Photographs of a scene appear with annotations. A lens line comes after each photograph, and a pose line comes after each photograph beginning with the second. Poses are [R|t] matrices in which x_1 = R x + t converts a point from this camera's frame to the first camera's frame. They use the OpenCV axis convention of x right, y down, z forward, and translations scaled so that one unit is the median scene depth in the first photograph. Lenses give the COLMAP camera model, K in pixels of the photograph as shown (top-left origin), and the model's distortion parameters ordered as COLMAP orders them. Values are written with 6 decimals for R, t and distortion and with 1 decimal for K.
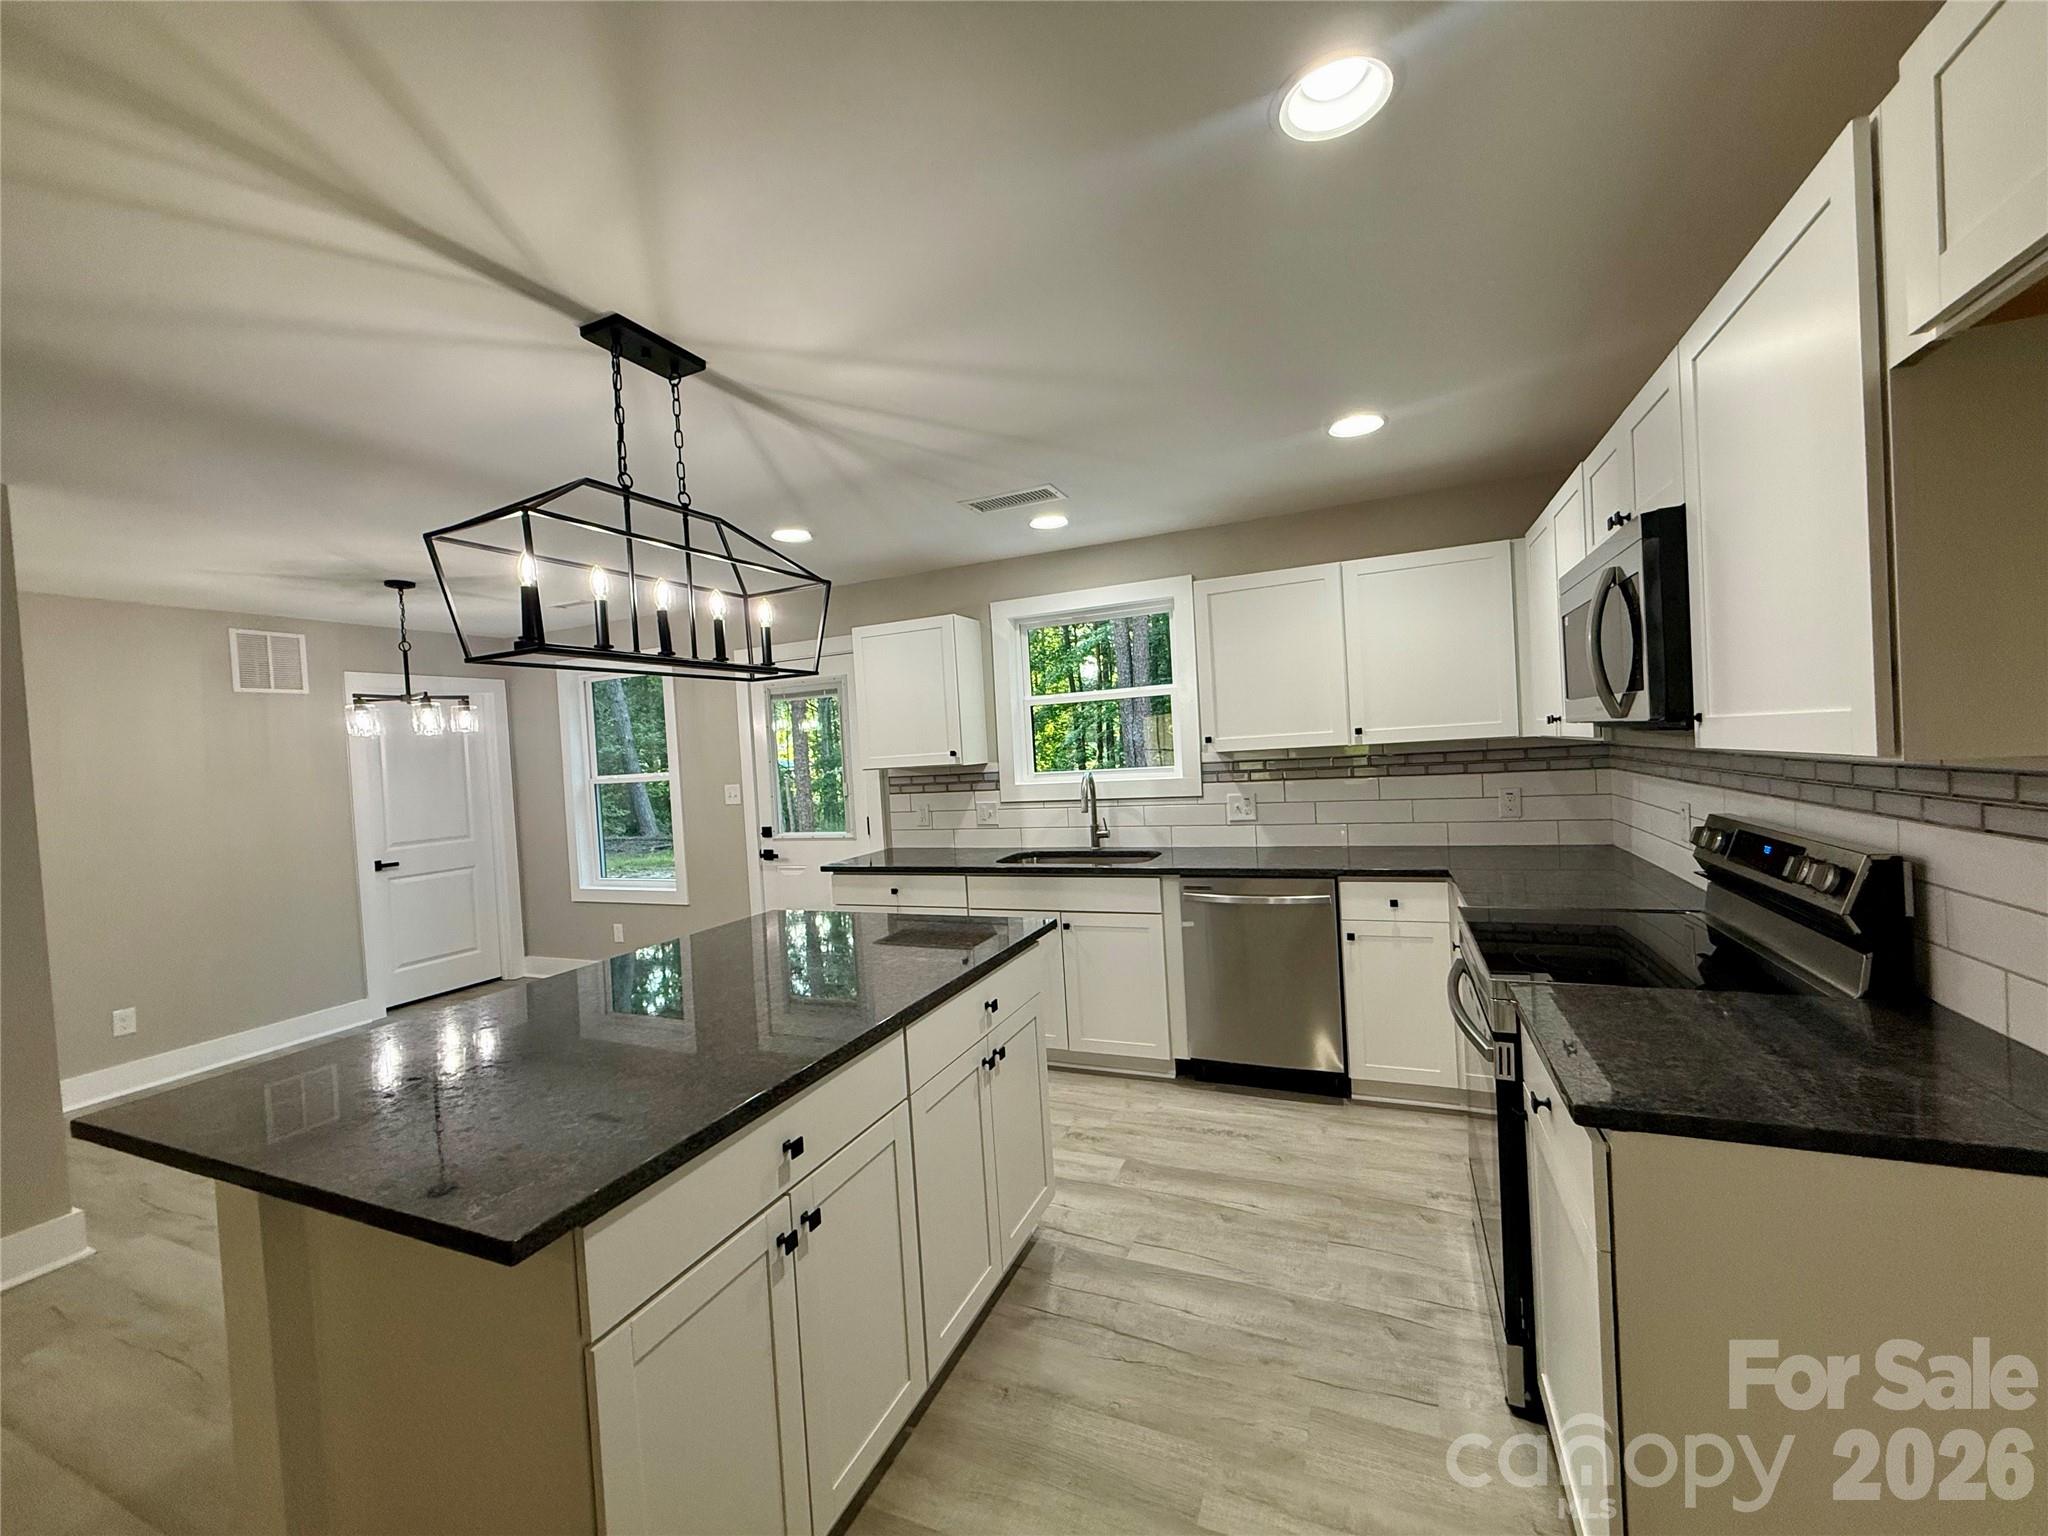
lens RADIAL K [[816.2, 0, 1022.5], [0, 816.2, 767.5], [0, 0, 1]] dist [-0.000345, -0.000238]
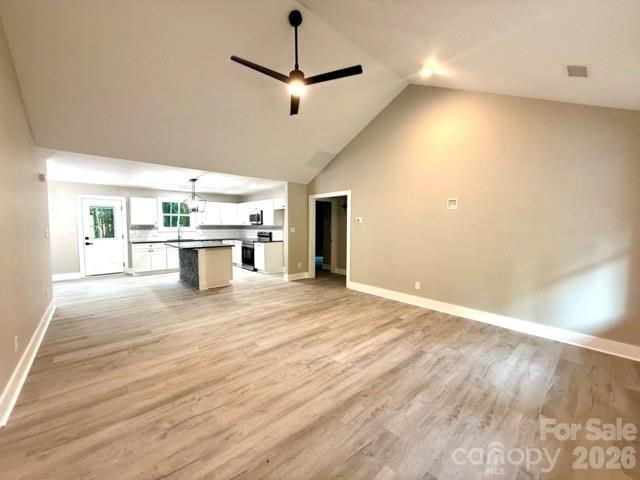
lens RADIAL K [[255.1, 0, 319.2], [0, 255.1, 239.6], [0, 0, 1]] dist [-0.000345, -0.000238]
pose [[0.417177, 0.002728, 0.908821, -1.060425], [-0.011099, 0.999936, 0.002093, 0.072203], [-0.908758, -0.010960, 0.417180, -0.685046]]
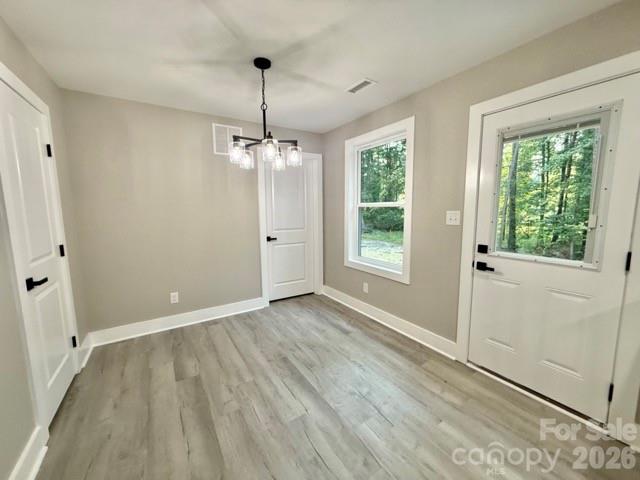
lens RADIAL K [[255.1, 0, 319.4], [0, 255.1, 239.4], [0, 0, 1]] dist [-0.000345, -0.000238]
pose [[0.830585, 0.117444, -0.544366, -0.323405], [-0.051157, 0.989467, 0.135418, 0.023185], [0.554537, -0.084628, 0.827845, 0.543737]]
